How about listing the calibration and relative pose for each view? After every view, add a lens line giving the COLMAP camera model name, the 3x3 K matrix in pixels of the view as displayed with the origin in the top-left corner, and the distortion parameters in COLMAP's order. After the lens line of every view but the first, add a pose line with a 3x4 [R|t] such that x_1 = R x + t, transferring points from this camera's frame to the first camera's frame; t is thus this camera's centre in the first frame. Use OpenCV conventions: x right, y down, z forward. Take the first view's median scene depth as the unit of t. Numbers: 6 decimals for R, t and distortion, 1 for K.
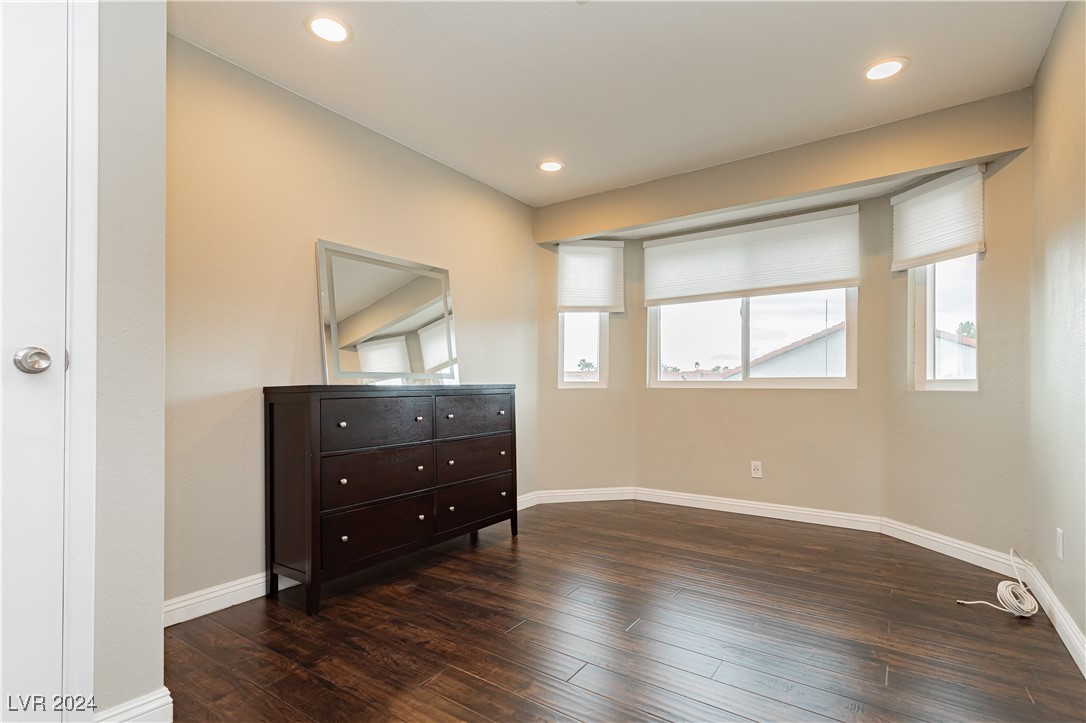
lens RADIAL K [[517.3, 0, 540.2], [0, 517.3, 375.6], [0, 0, 1]] dist [0.000884, 0.000444]
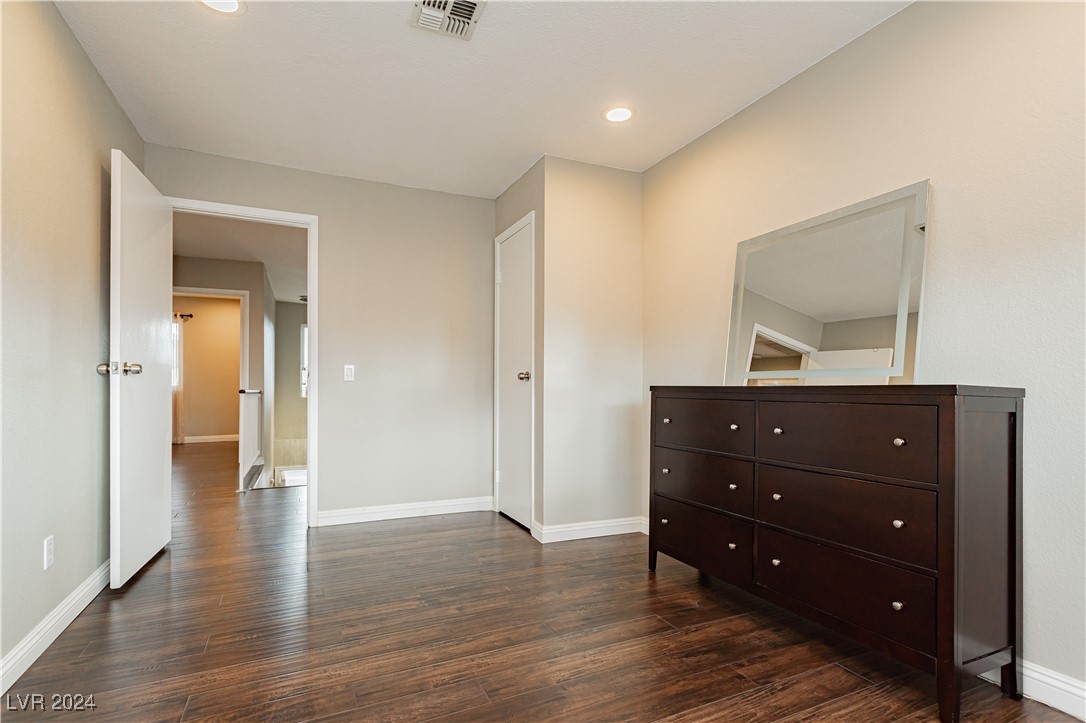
lens RADIAL K [[528.6, 0, 541.2], [0, 528.6, 378.8], [0, 0, 1]] dist [-0.001601, -0.000183]
pose [[-0.493035, -0.007506, -0.869977, 0.664811], [0.012255, 0.999804, -0.015571, 0.017836], [0.869923, -0.018338, -0.492846, 1.175371]]
